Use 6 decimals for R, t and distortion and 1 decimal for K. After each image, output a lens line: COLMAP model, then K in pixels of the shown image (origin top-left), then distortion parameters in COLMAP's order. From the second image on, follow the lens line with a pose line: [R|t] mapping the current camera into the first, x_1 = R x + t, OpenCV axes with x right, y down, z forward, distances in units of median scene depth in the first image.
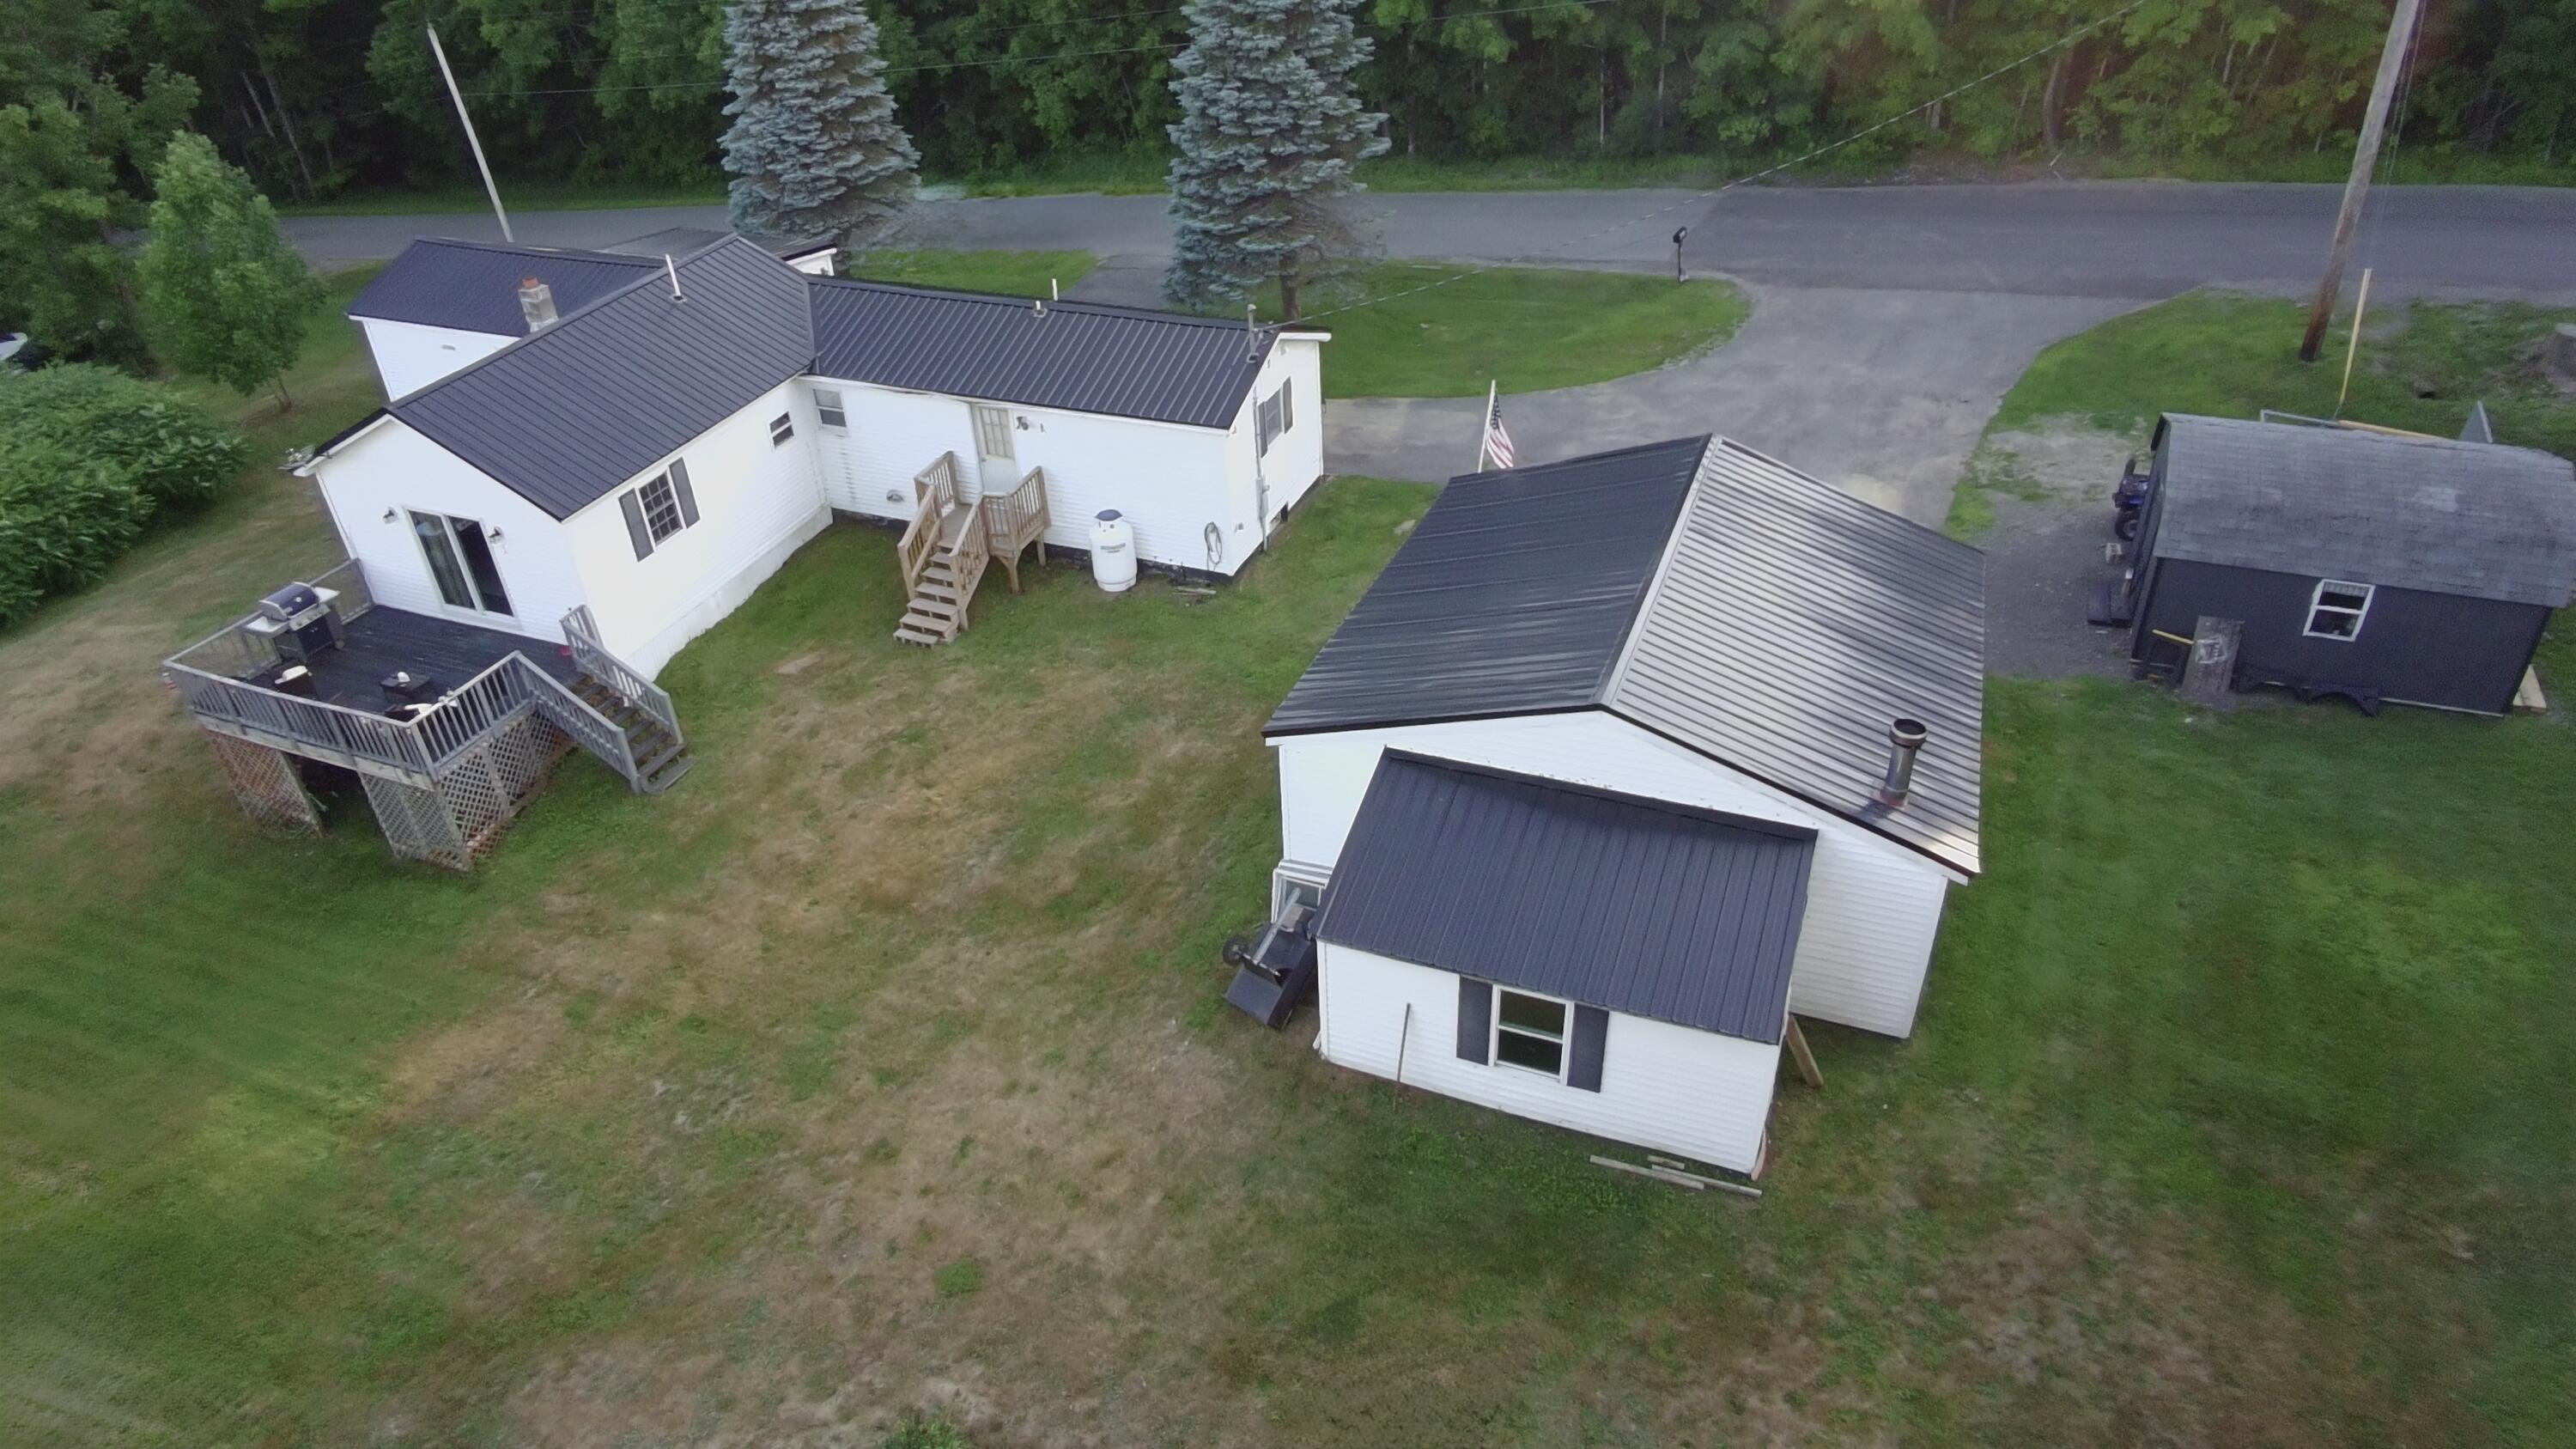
lens RADIAL K [[1595.6, 0, 1286.2], [0, 1595.6, 716.7], [0, 0, 1]] dist [-0.062552, 0.048997]
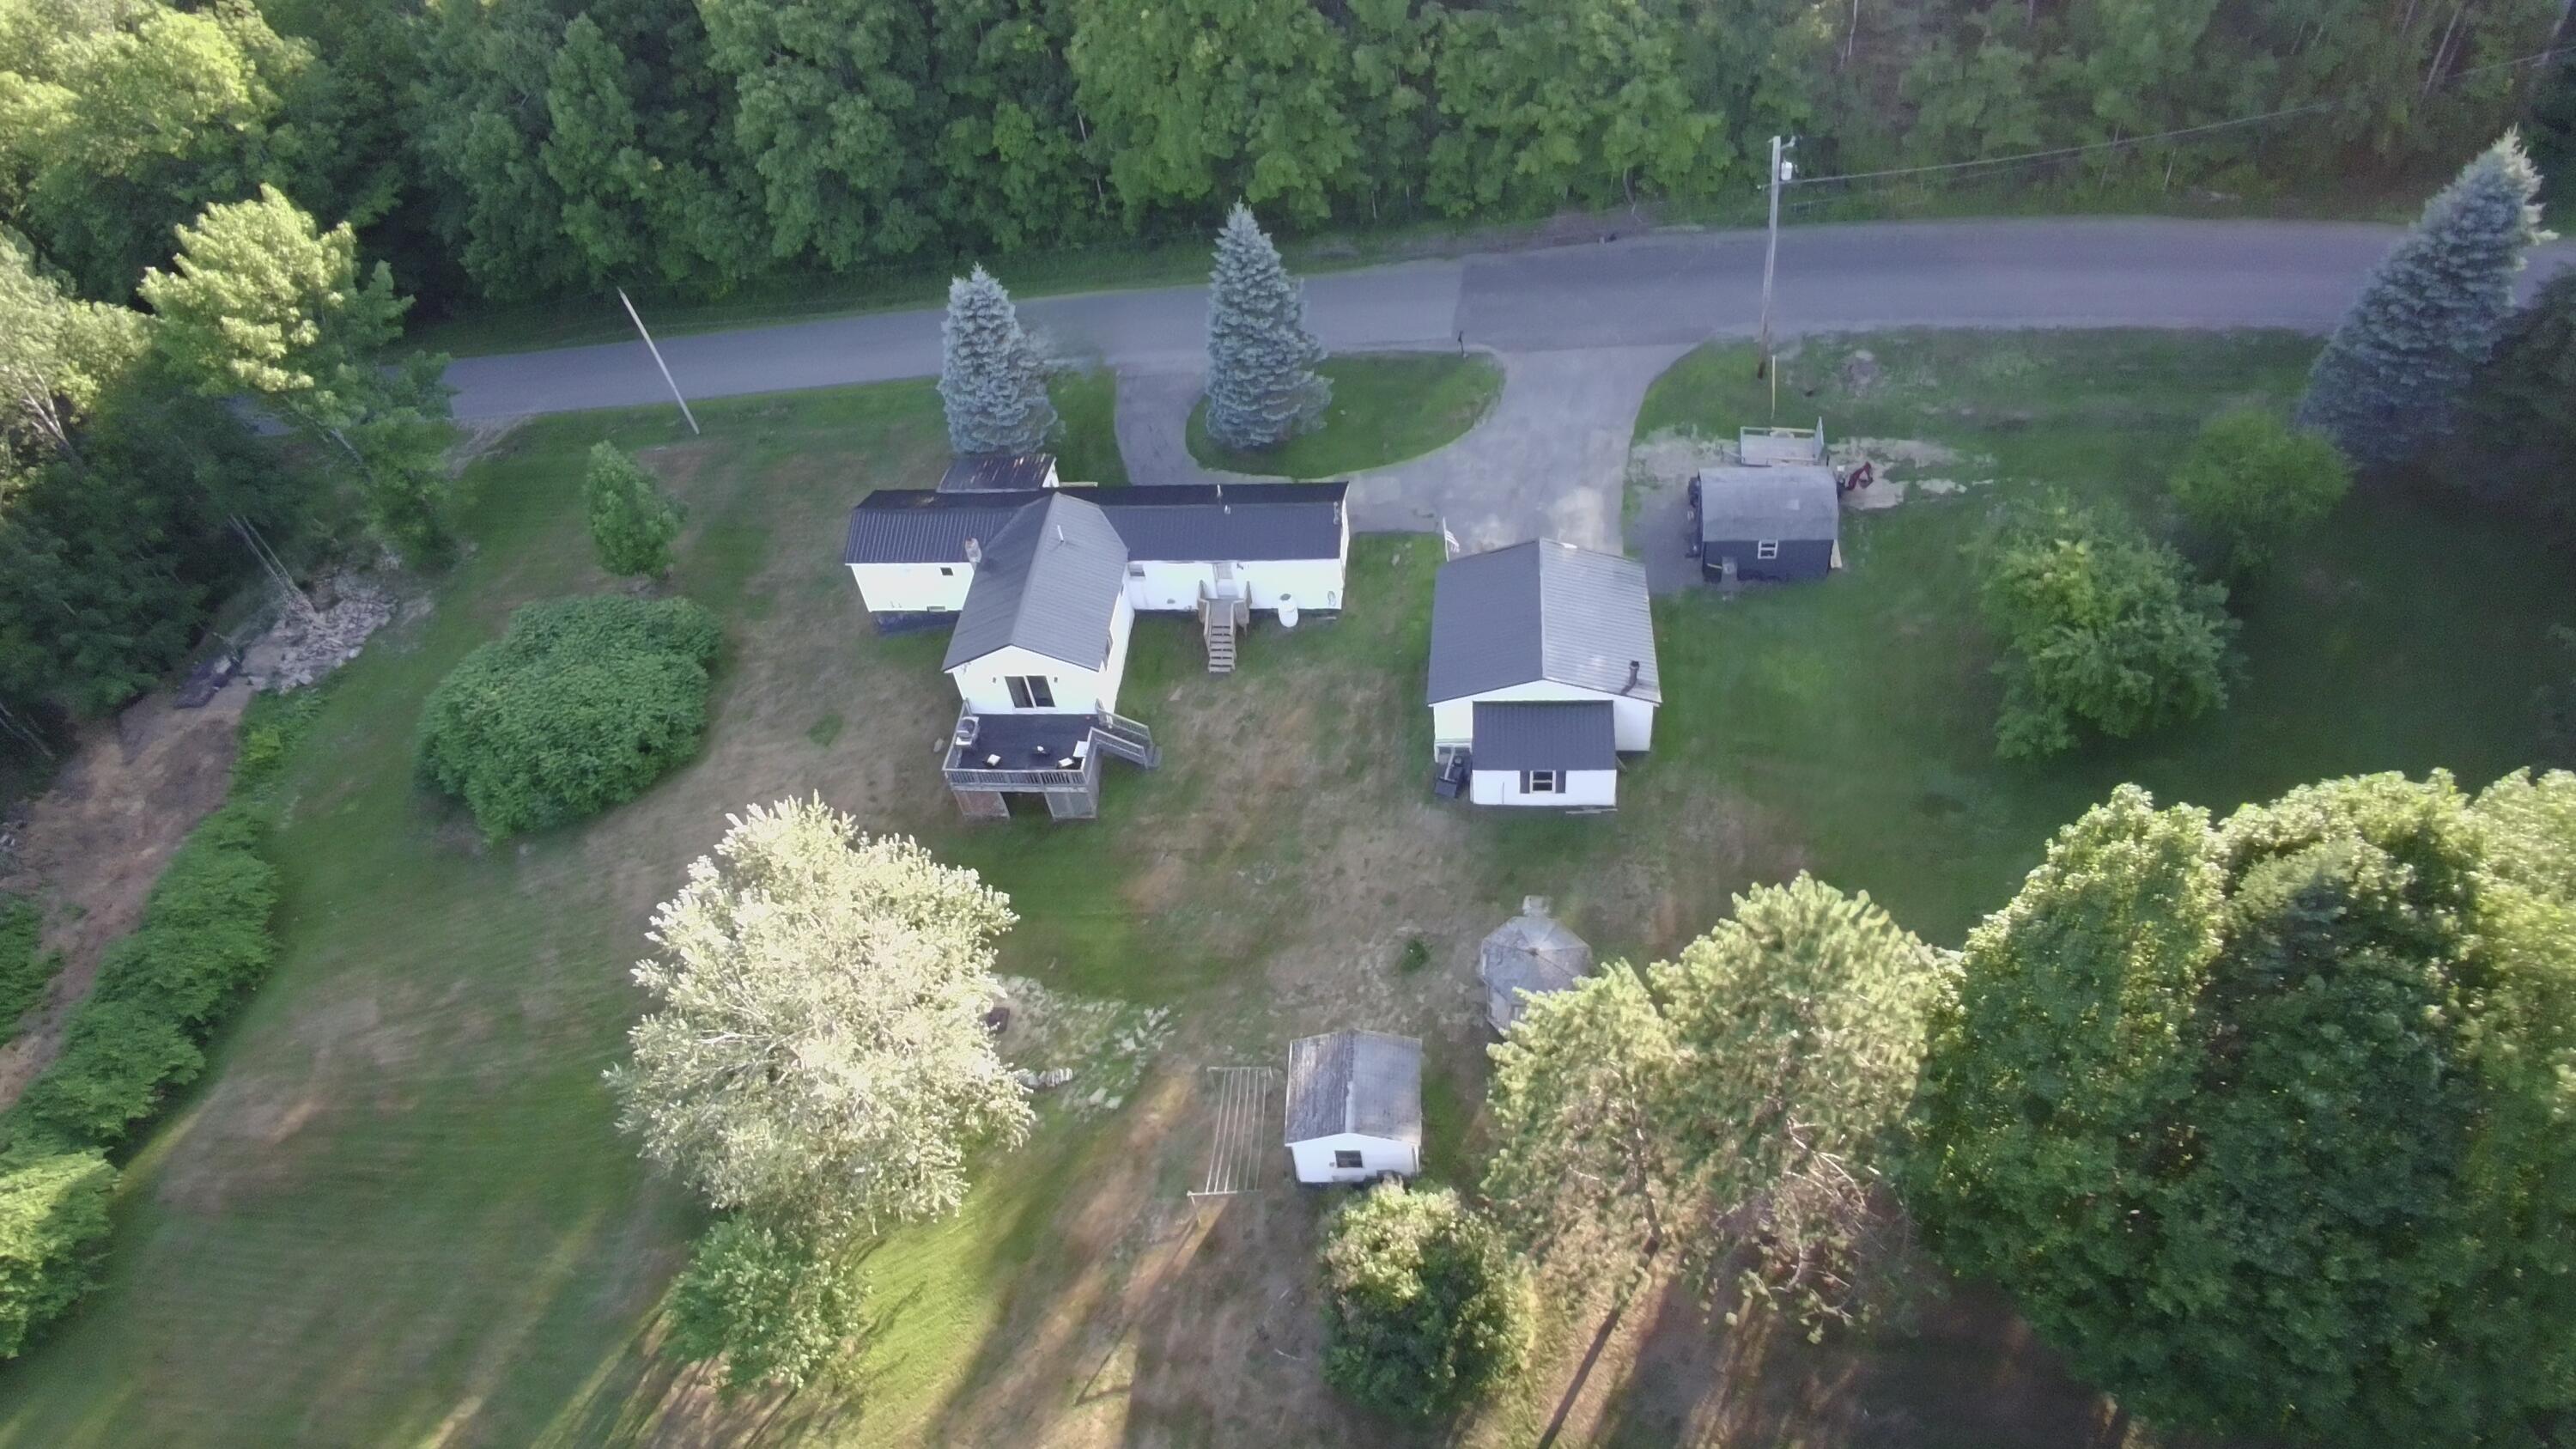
lens RADIAL K [[1609.5, 0, 1286.5], [0, 1609.5, 709.7], [0, 0, 1]] dist [-0.058751, 0.046478]
pose [[0.955822, -0.251028, 0.152935, -0.521739], [0.214570, 0.951451, 0.220682, -0.499408], [-0.200907, -0.178118, 0.963281, -1.306226]]
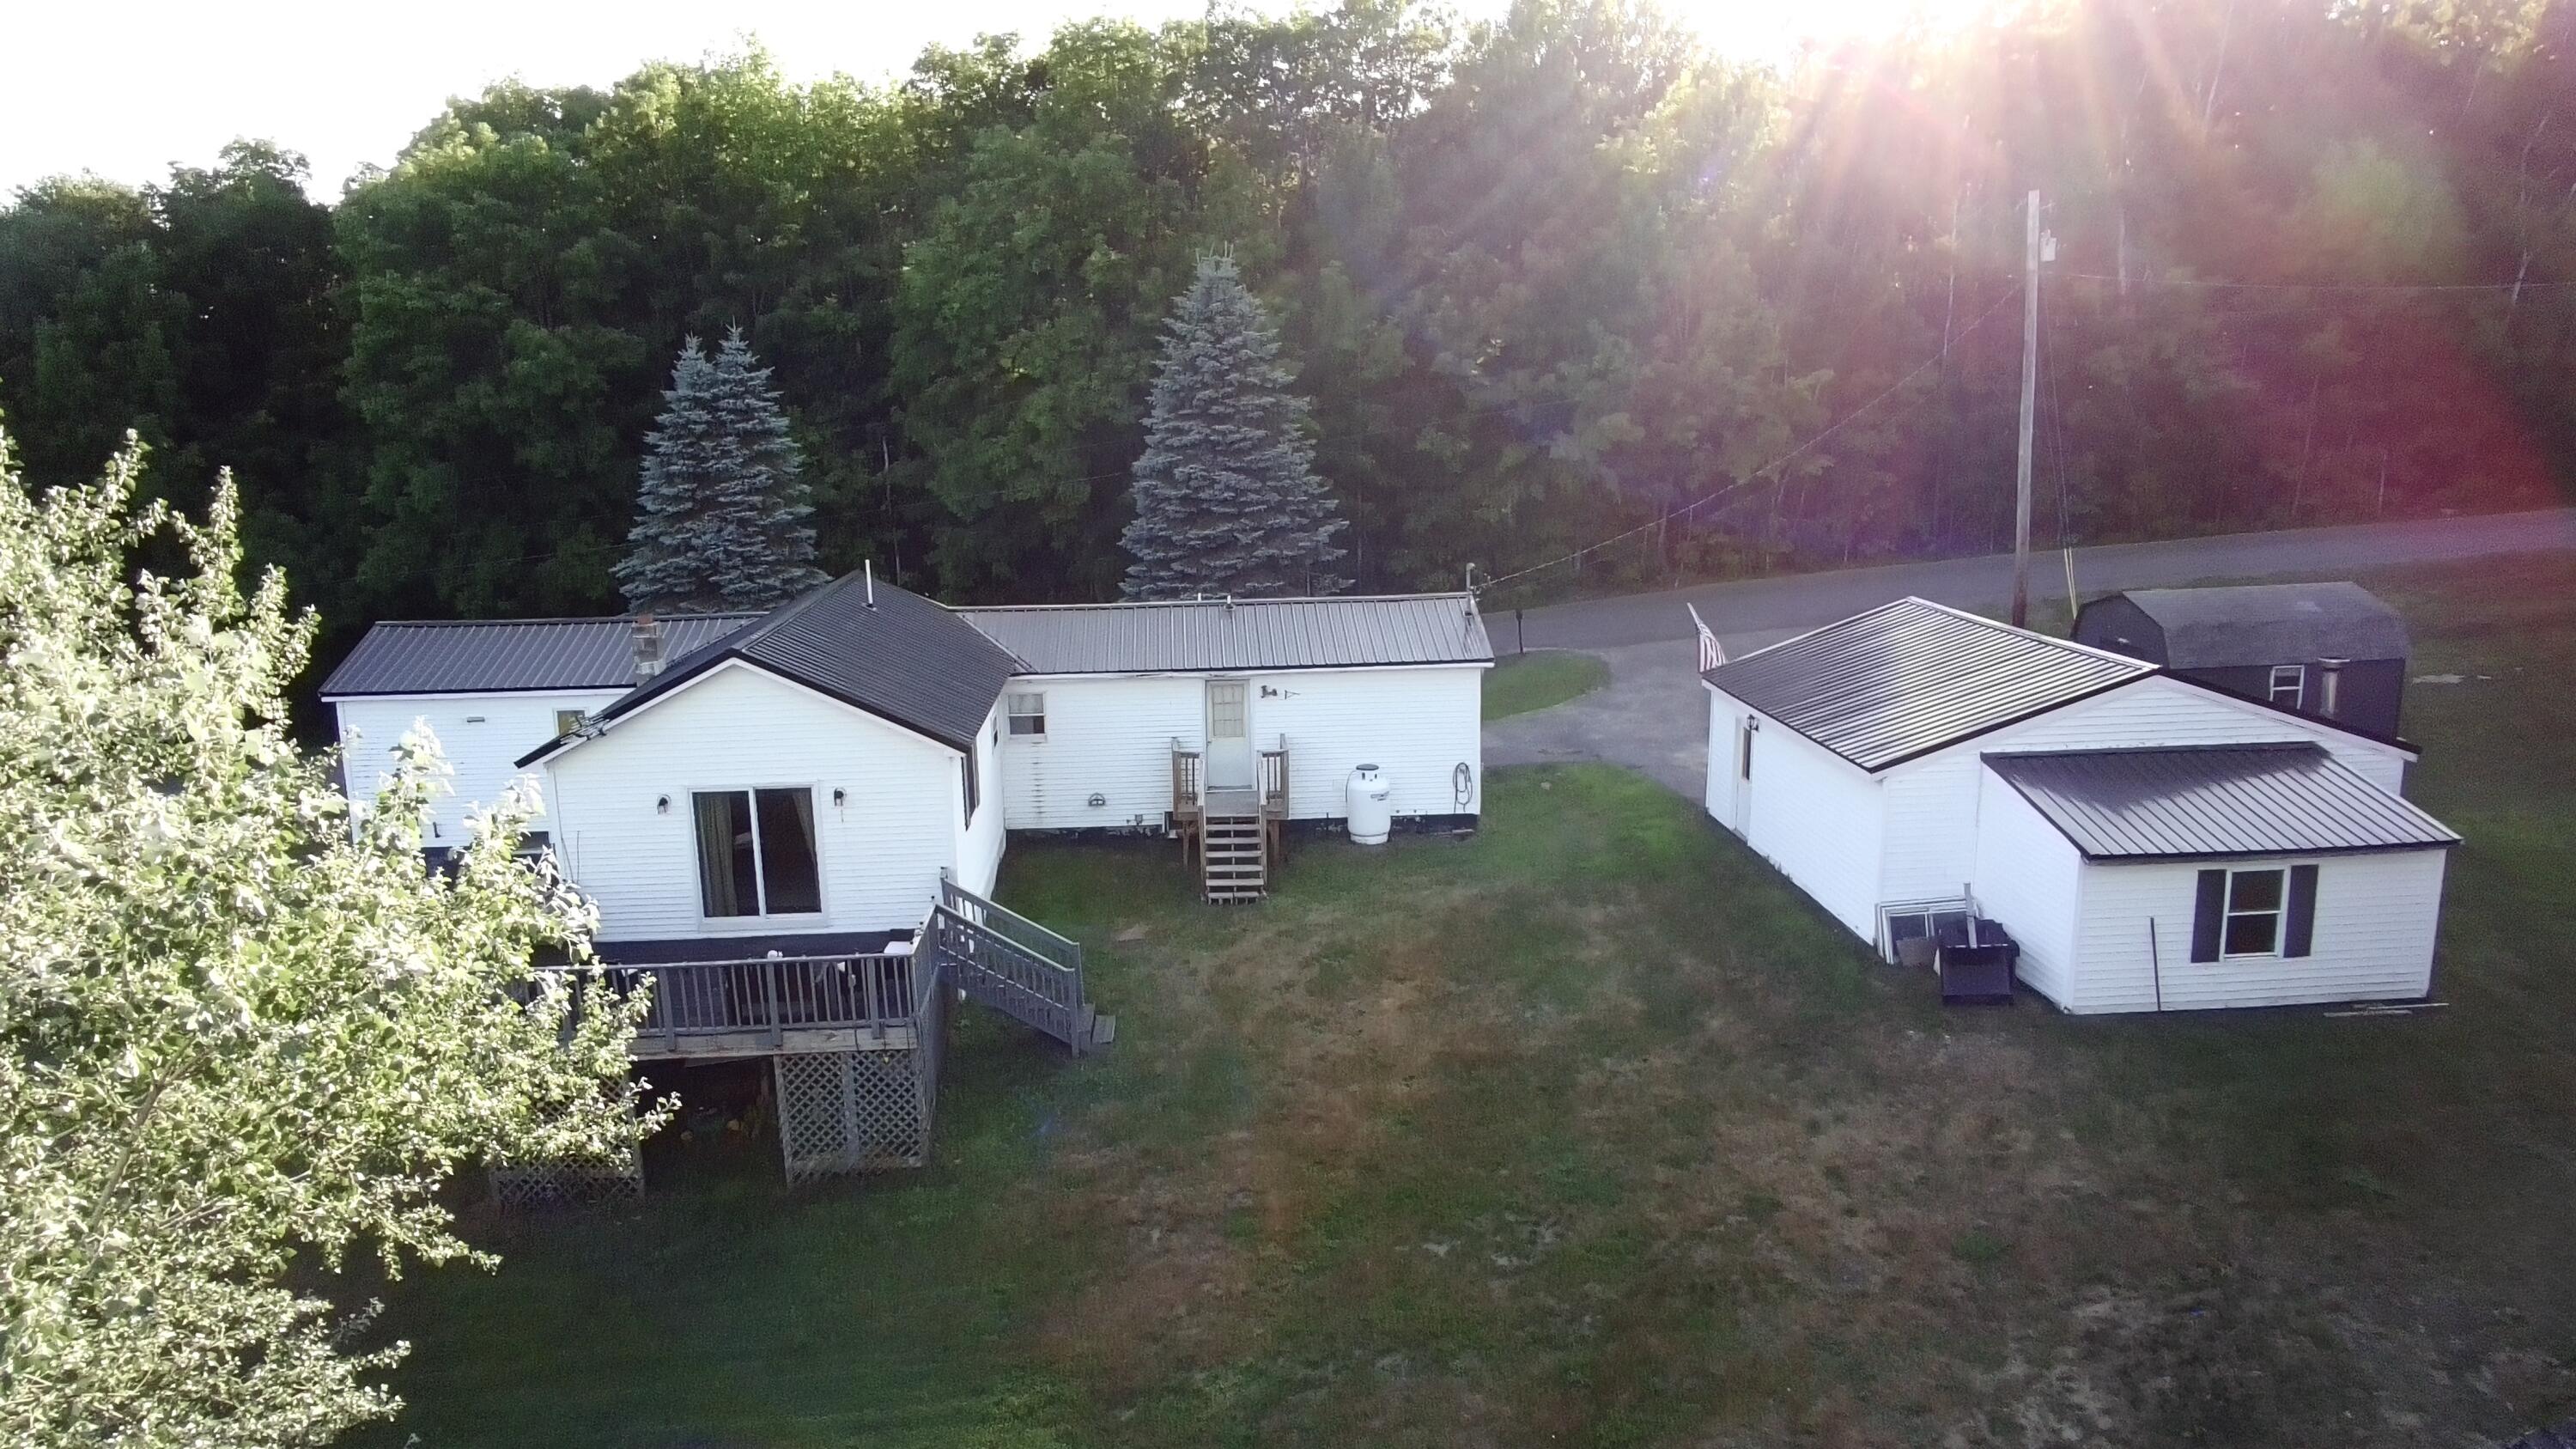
lens RADIAL K [[1595.6, 0, 1286.2], [0, 1595.6, 716.7], [0, 0, 1]] dist [-0.062552, 0.048997]
pose [[0.893773, -0.064843, 0.443807, -0.629928], [0.235799, 0.909647, -0.341966, 0.187599], [-0.381534, 0.410289, 0.828308, 0.162948]]
